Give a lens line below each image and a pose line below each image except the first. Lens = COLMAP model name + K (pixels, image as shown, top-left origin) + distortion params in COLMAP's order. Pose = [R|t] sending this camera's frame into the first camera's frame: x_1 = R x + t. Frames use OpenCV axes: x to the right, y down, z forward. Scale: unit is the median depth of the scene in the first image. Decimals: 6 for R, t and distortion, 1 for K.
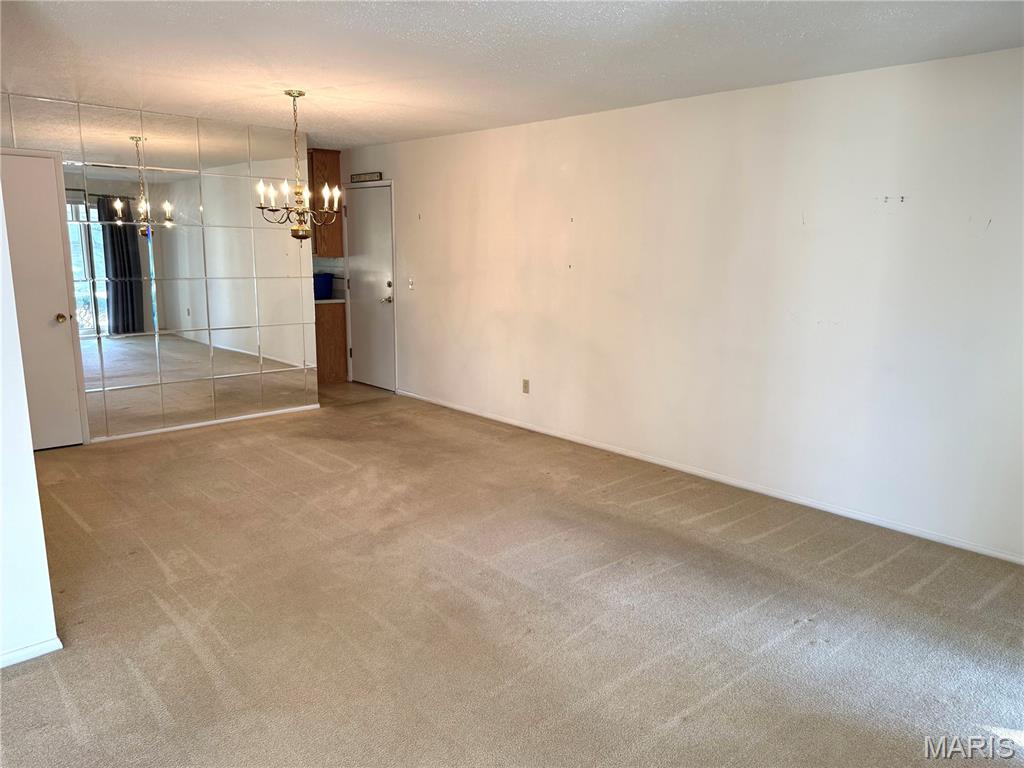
lens RADIAL K [[709.9, 0, 506.6], [0, 709.9, 389.9], [0, 0, 1]] dist [0.035167, -0.041282]
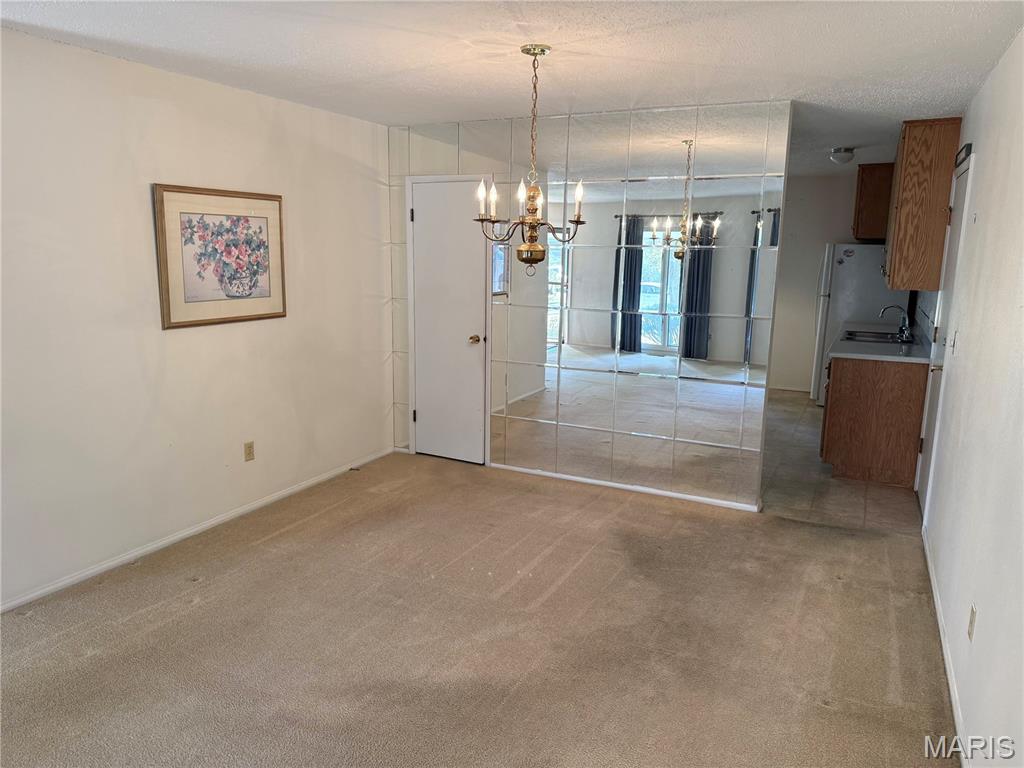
lens RADIAL K [[709.9, 0, 529.9], [0, 709.9, 398.4], [0, 0, 1]] dist [0.035167, -0.041282]
pose [[0.351280, 0.181659, -0.918478, 0.297501], [-0.196224, 0.973495, 0.117493, -0.132305], [0.915477, 0.138955, 0.377615, 0.610708]]
